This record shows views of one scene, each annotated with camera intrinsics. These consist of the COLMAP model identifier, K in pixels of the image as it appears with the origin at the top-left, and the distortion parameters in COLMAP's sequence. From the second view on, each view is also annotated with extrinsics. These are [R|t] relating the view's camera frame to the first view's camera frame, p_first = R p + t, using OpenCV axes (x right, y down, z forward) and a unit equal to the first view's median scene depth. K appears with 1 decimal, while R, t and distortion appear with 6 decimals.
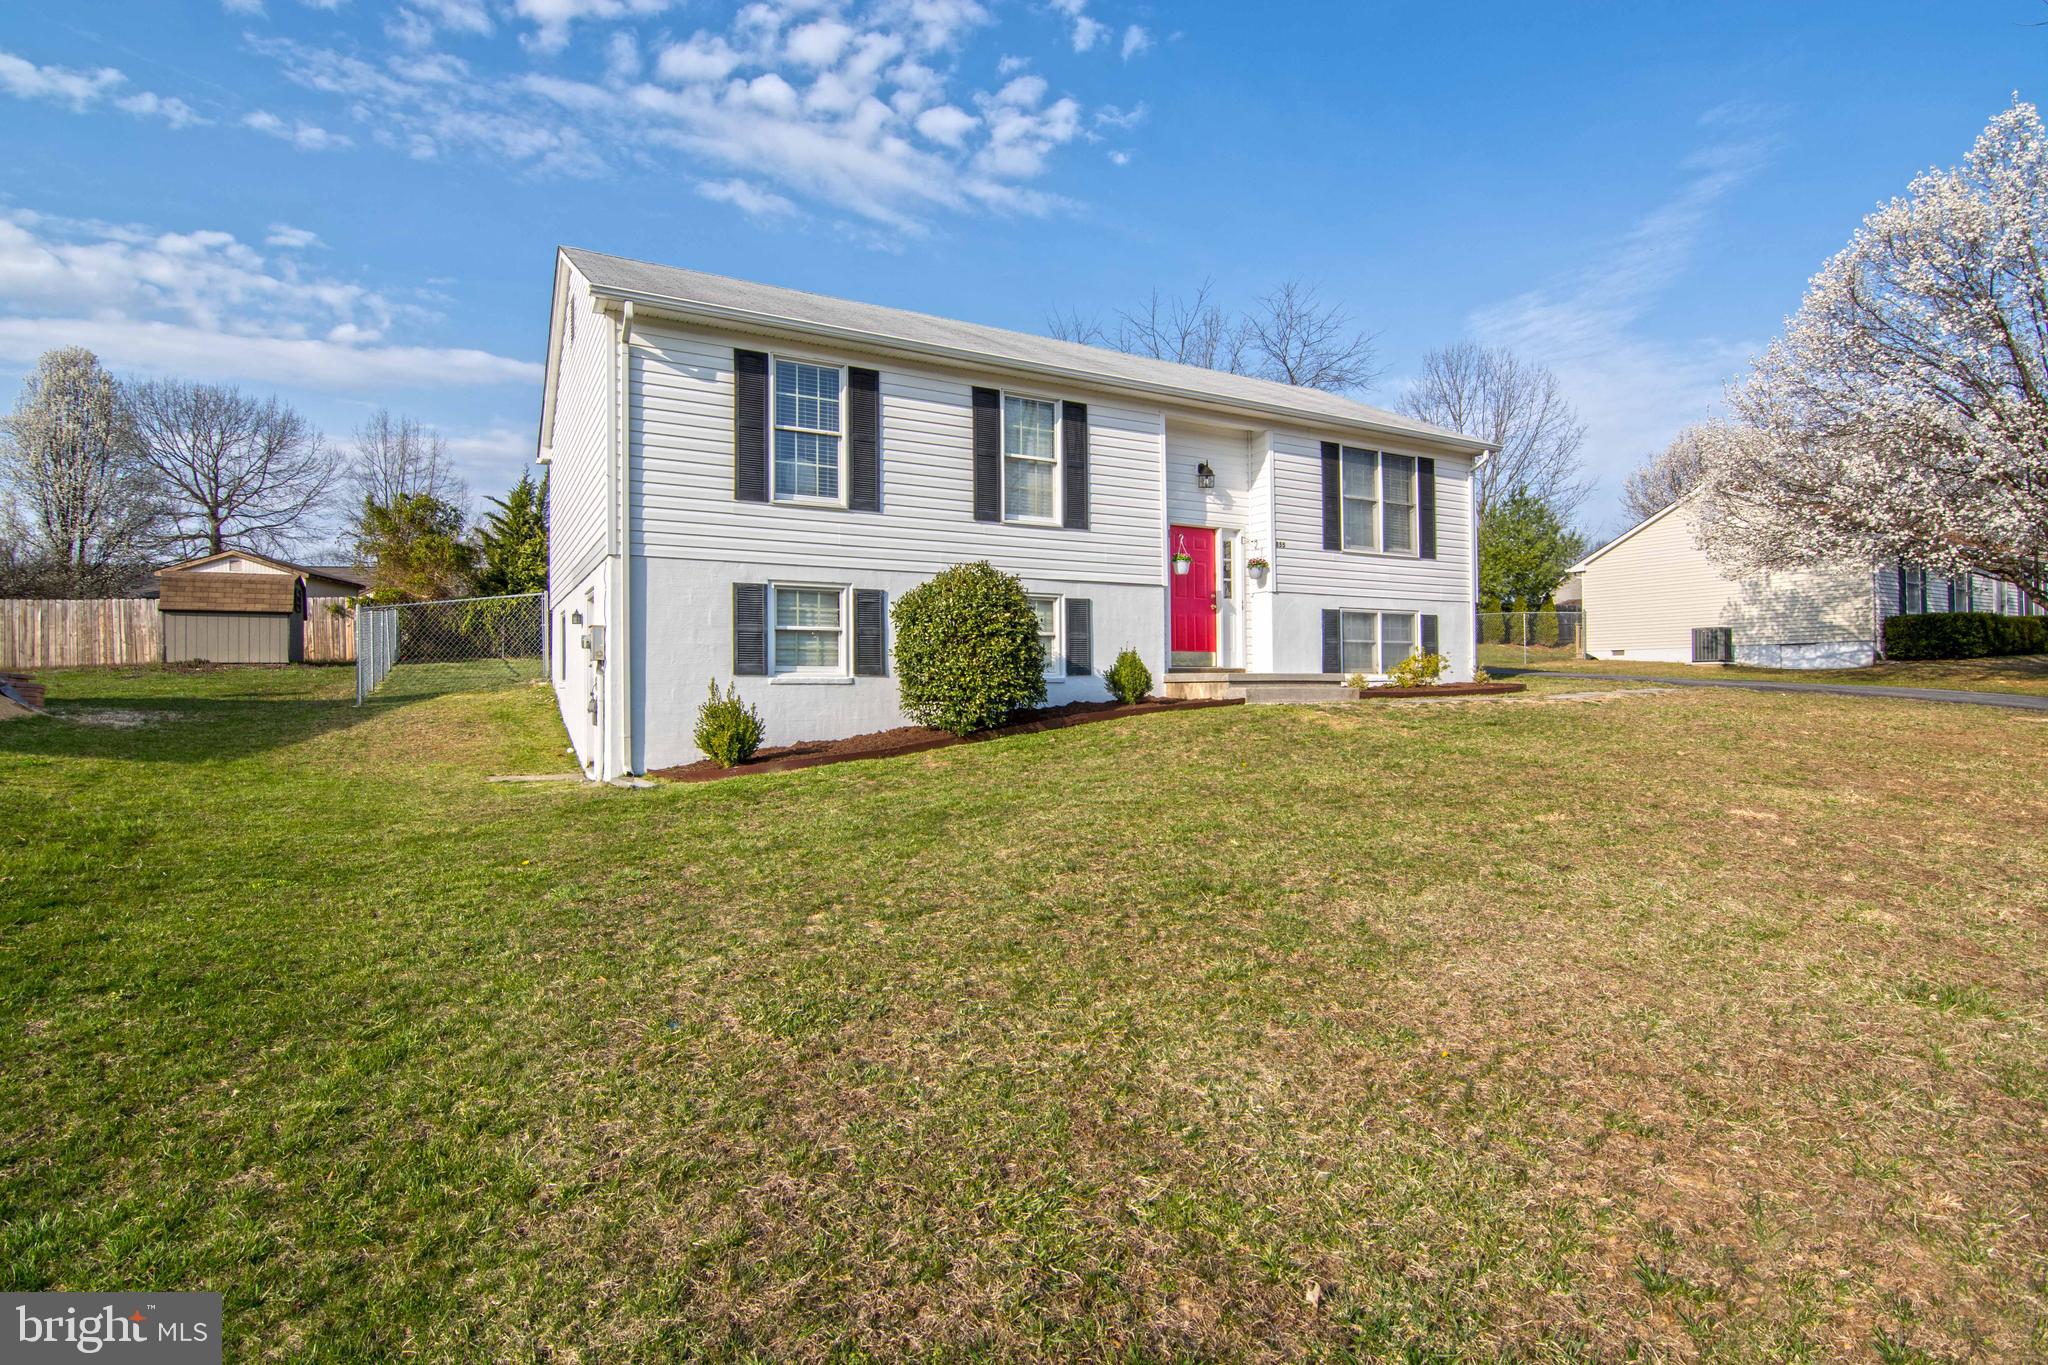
lens RADIAL K [[1007.8, 0, 1011.5], [0, 1007.8, 674.1], [0, 0, 1]] dist [-0.001842, -0.012453]
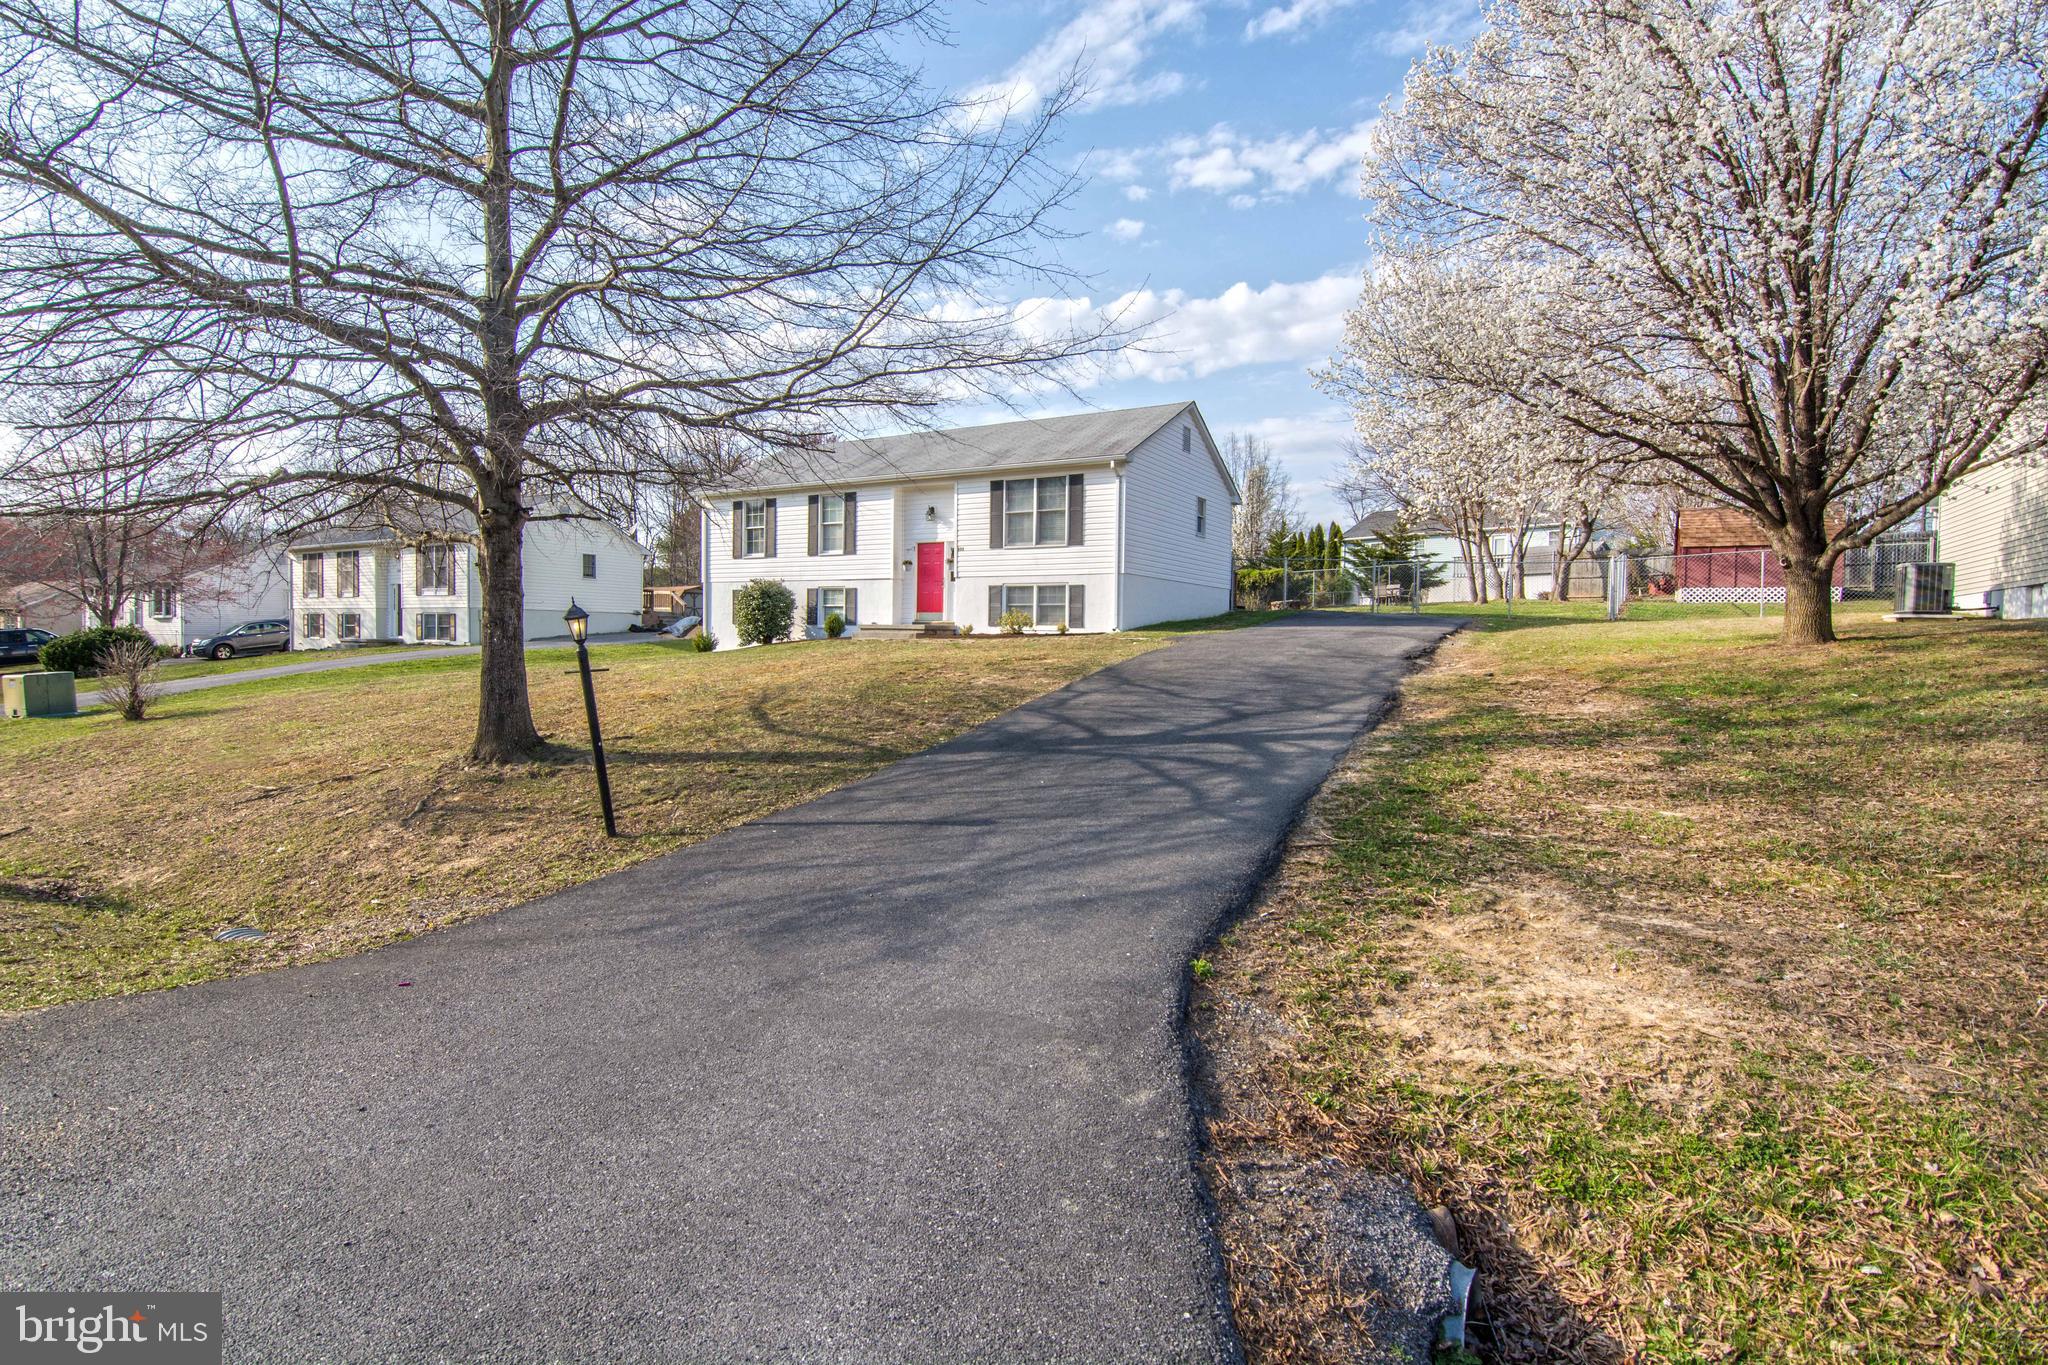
lens RADIAL K [[1007.8, 0, 1011.5], [0, 1007.8, 674.1], [0, 0, 1]] dist [-0.001842, -0.012453]
pose [[0.495711, 0.034967, -0.867784, 1.652883], [-0.017214, 0.999388, 0.030437, 0.026041], [0.868317, -0.000150, 0.496009, 0.219745]]
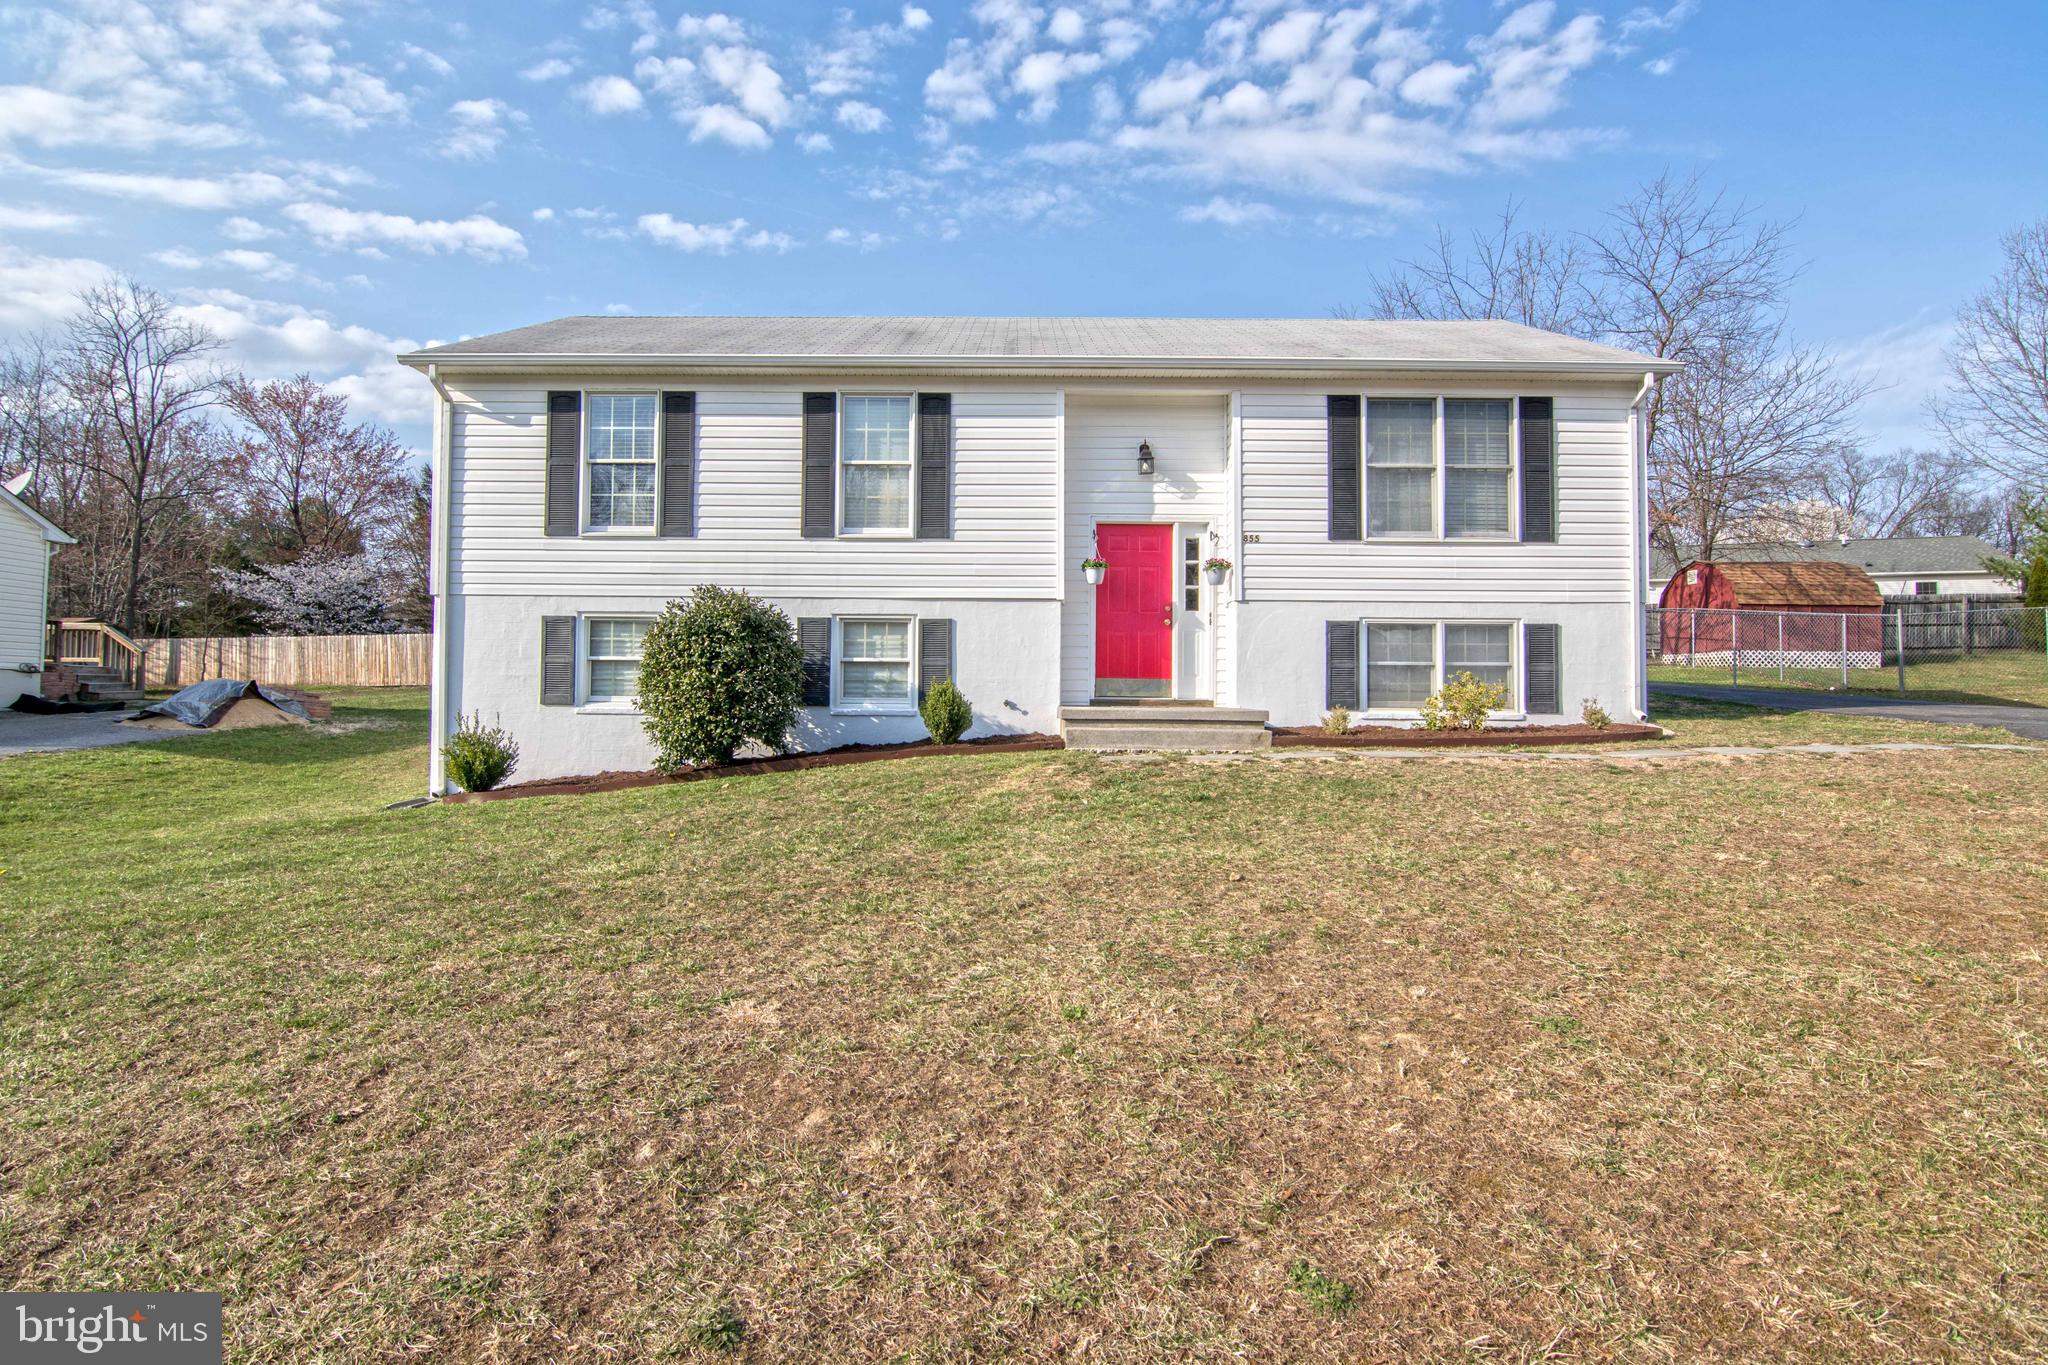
lens RADIAL K [[1007.8, 0, 1011.5], [0, 1007.8, 674.1], [0, 0, 1]] dist [-0.001842, -0.012453]
pose [[0.868923, 0.001137, -0.494947, 0.451762], [-0.006085, 0.999946, -0.008387, -0.016915], [0.494910, 0.010300, 0.868883, 0.230366]]
